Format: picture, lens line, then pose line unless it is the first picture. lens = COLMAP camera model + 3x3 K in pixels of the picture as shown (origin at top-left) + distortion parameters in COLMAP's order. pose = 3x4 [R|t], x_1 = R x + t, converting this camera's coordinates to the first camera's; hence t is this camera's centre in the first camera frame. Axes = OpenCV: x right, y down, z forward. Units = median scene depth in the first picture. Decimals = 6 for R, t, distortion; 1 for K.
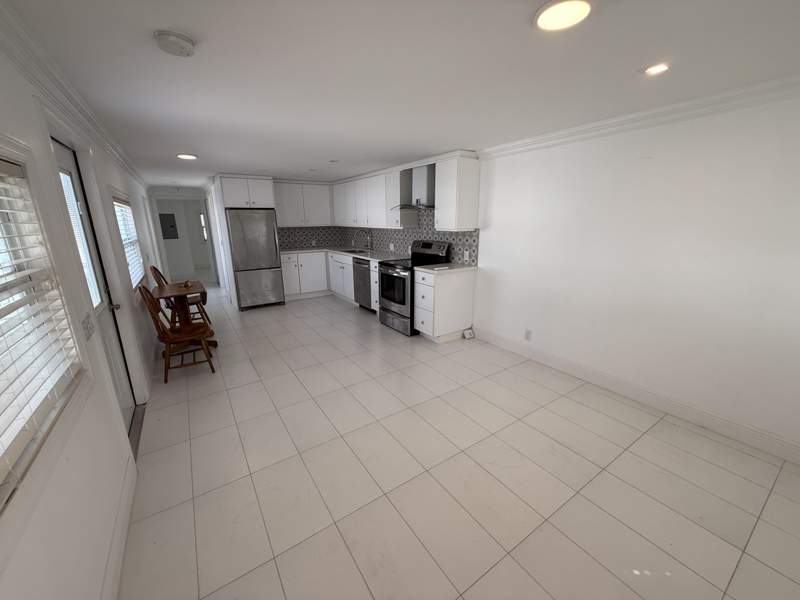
lens RADIAL K [[319.8, 0, 400.0], [0, 319.8, 300.0], [0, 0, 1]] dist [-0.000048, -0.000005]
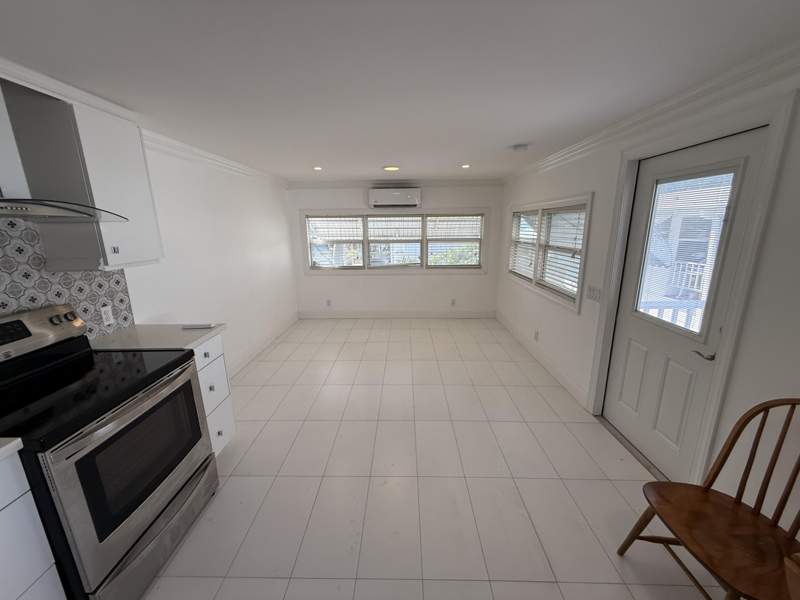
lens RADIAL K [[316.9, 0, 400.0], [0, 316.9, 300.0], [0, 0, 1]] dist [0.000182, 0.000061]
pose [[-0.821140, -0.110762, 0.559875, -0.441629], [0.163748, 0.894021, 0.417028, -0.296355], [-0.546731, 0.434117, -0.715980, 1.117200]]
